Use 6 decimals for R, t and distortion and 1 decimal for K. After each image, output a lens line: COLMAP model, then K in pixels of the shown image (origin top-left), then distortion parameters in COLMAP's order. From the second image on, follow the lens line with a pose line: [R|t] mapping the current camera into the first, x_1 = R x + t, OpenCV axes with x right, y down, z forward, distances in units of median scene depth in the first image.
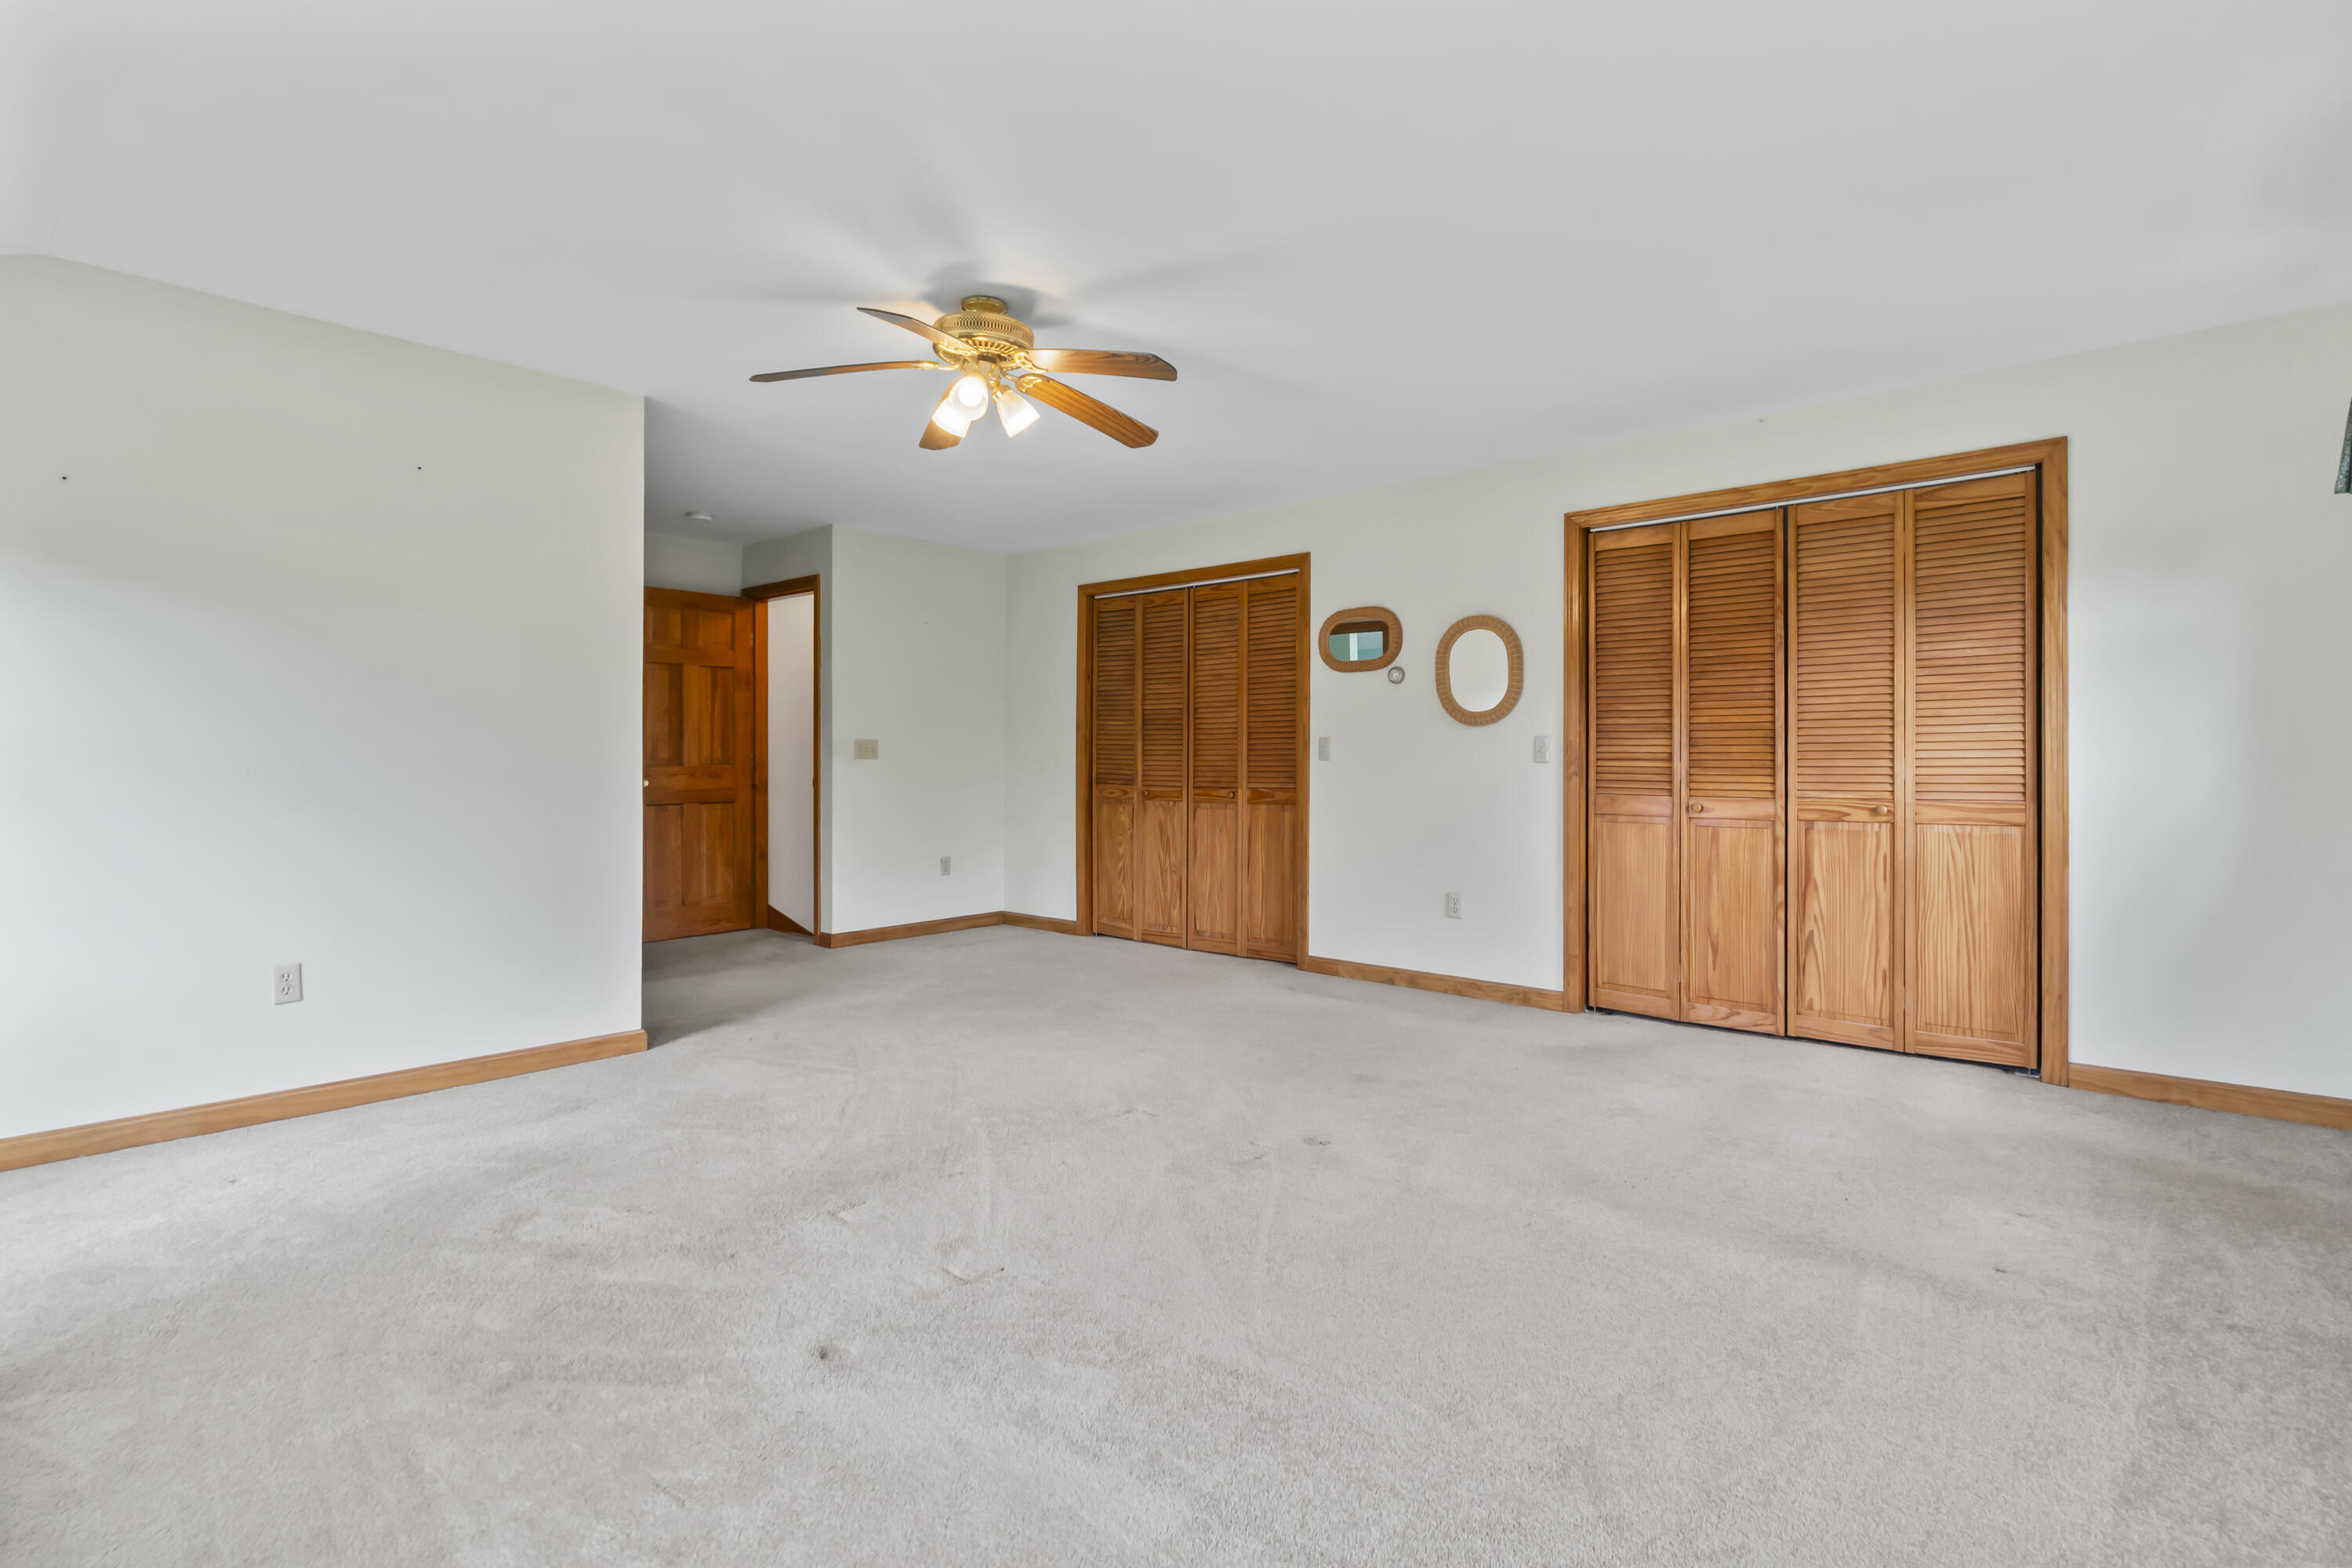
lens RADIAL K [[1146.5, 0, 1178.0], [0, 1146.5, 769.3], [0, 0, 1]] dist [-0.004683, -0.000337]
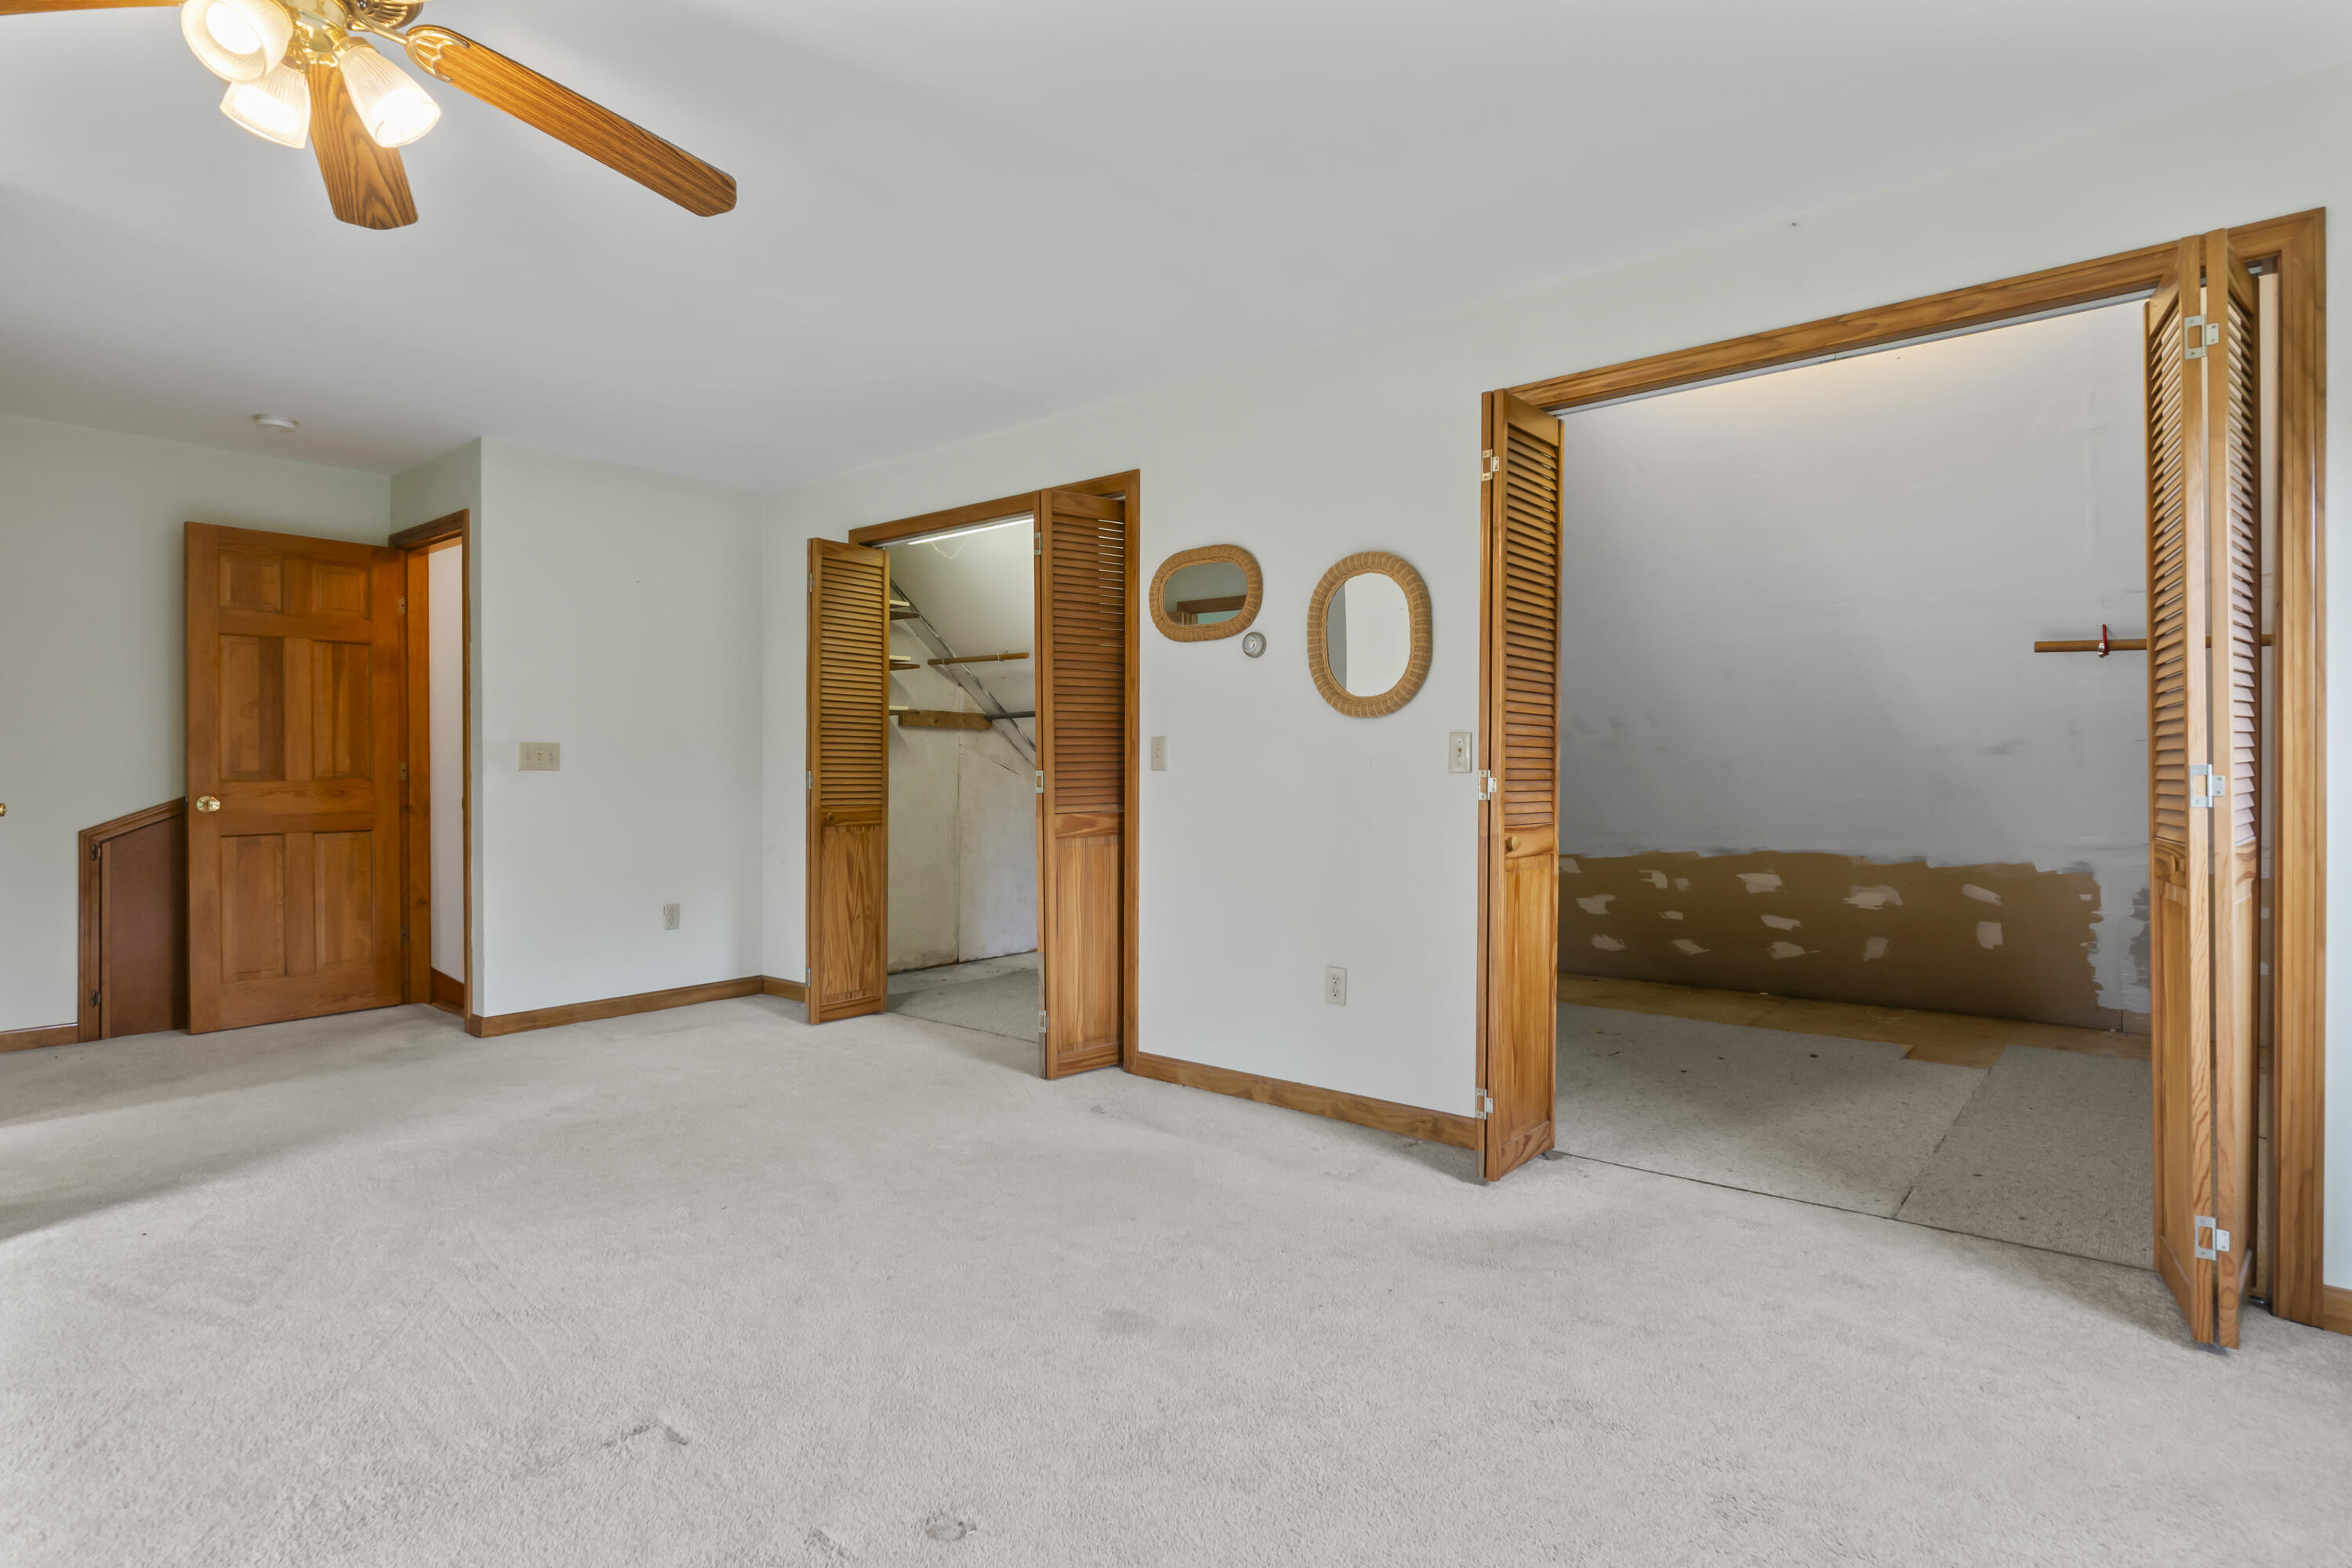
lens RADIAL K [[1212.6, 0, 1178.2], [0, 1212.6, 790.1], [0, 0, 1]] dist [-0.004839, 0.000954]
pose [[0.999657, -0.002792, 0.026043, 0.118992], [0.002596, 0.999968, 0.007536, -0.001253], [-0.026063, -0.007465, 0.999632, 0.265812]]
